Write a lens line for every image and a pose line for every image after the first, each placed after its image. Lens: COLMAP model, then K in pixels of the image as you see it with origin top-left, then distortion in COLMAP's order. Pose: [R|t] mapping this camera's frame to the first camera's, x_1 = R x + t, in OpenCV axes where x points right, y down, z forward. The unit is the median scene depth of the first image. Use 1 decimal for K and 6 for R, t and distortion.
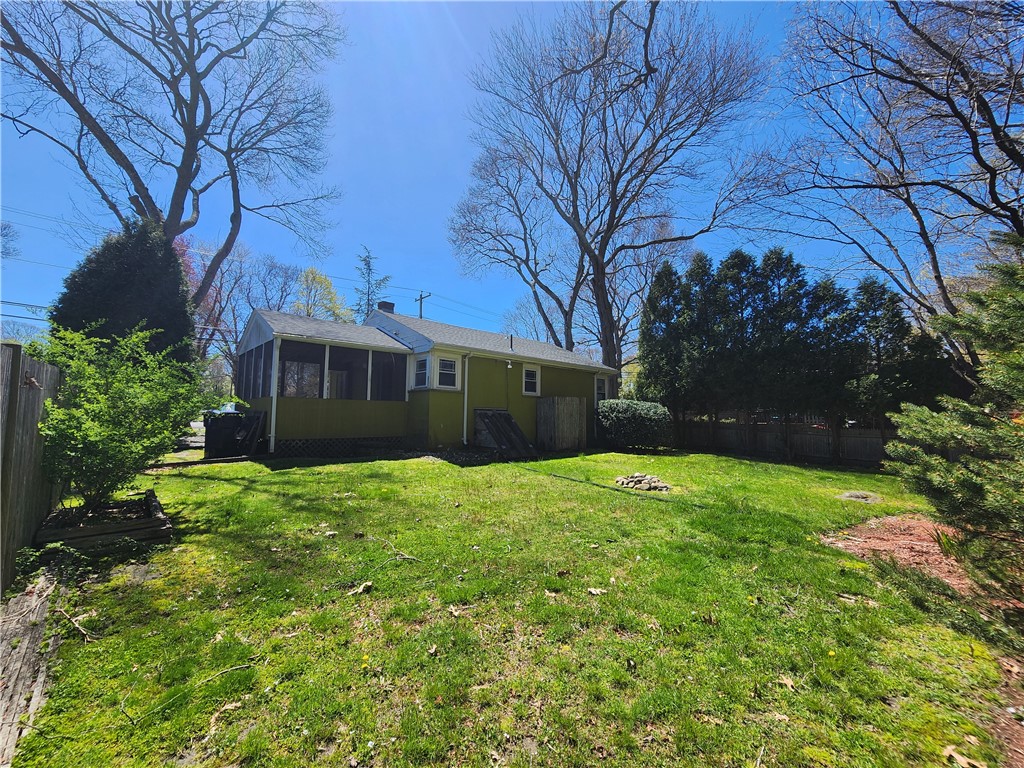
lens RADIAL K [[417.7, 0, 505.8], [0, 417.7, 381.3], [0, 0, 1]] dist [0.000811, -0.000265]
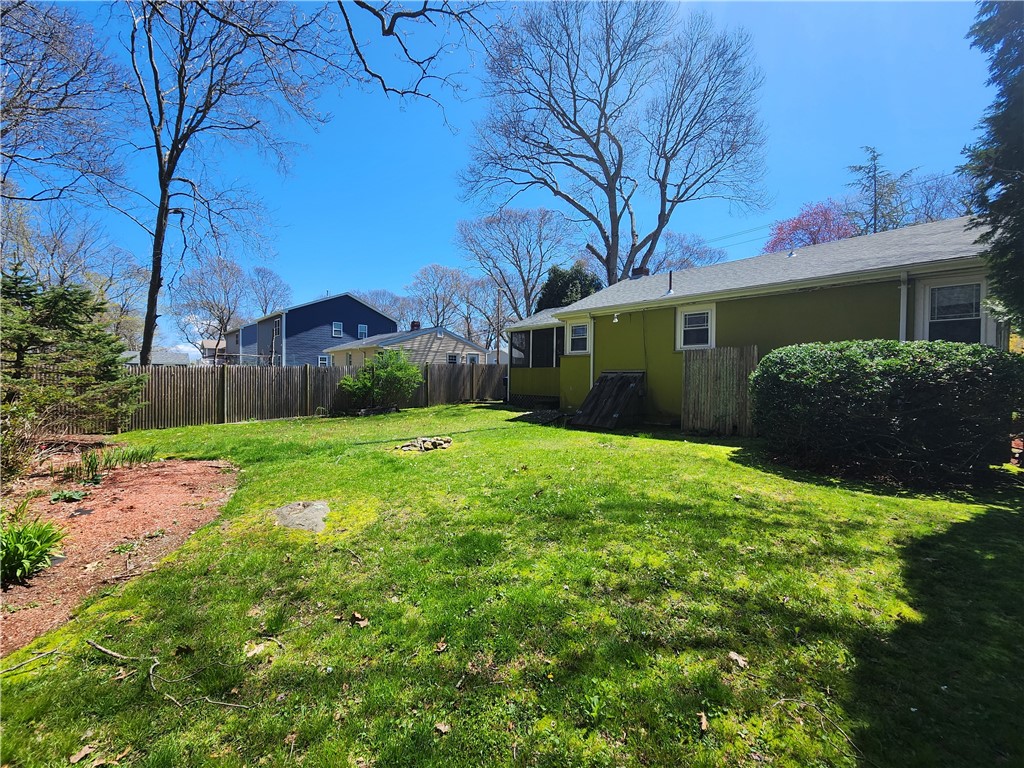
lens RADIAL K [[417.7, 0, 505.8], [0, 417.7, 381.3], [0, 0, 1]] dist [0.000811, -0.000265]
pose [[-0.014426, -0.000546, -0.999896, 0.851238], [0.077654, 0.996979, -0.001664, 0.070689], [0.996876, -0.077670, -0.014340, 0.782033]]
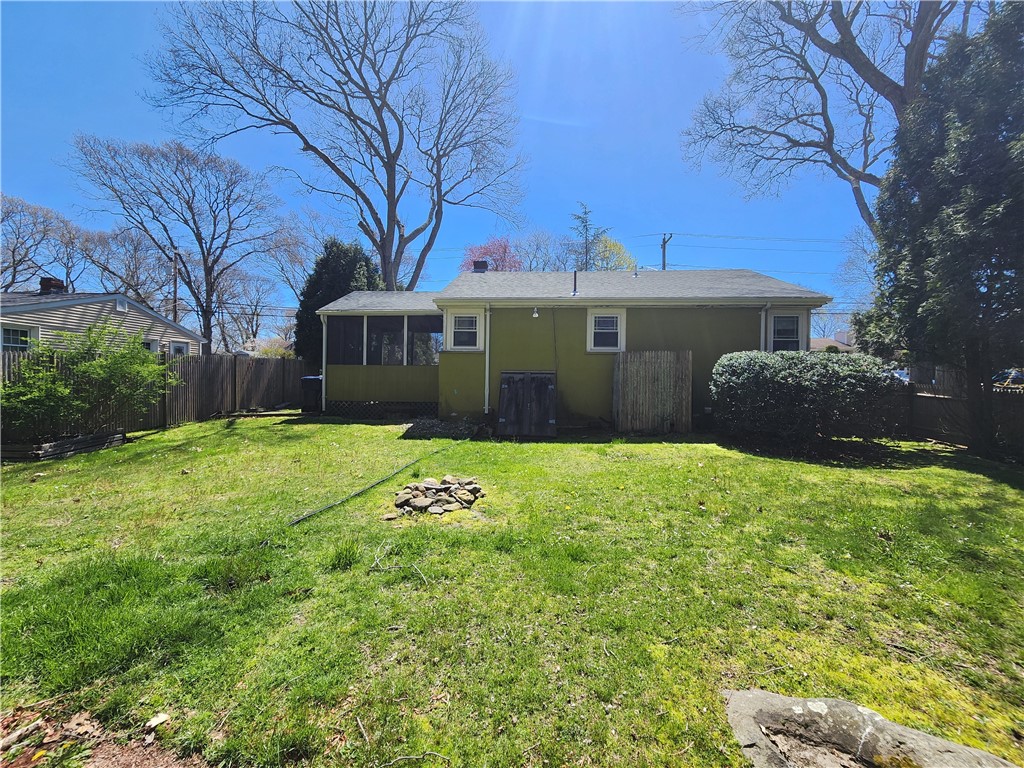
lens RADIAL K [[417.7, 0, 505.8], [0, 417.7, 381.3], [0, 0, 1]] dist [0.000811, -0.000265]
pose [[0.678278, -0.001020, -0.734805, 0.525030], [0.060782, 0.996650, 0.054722, 0.038996], [0.732288, -0.081780, 0.676067, 0.442815]]
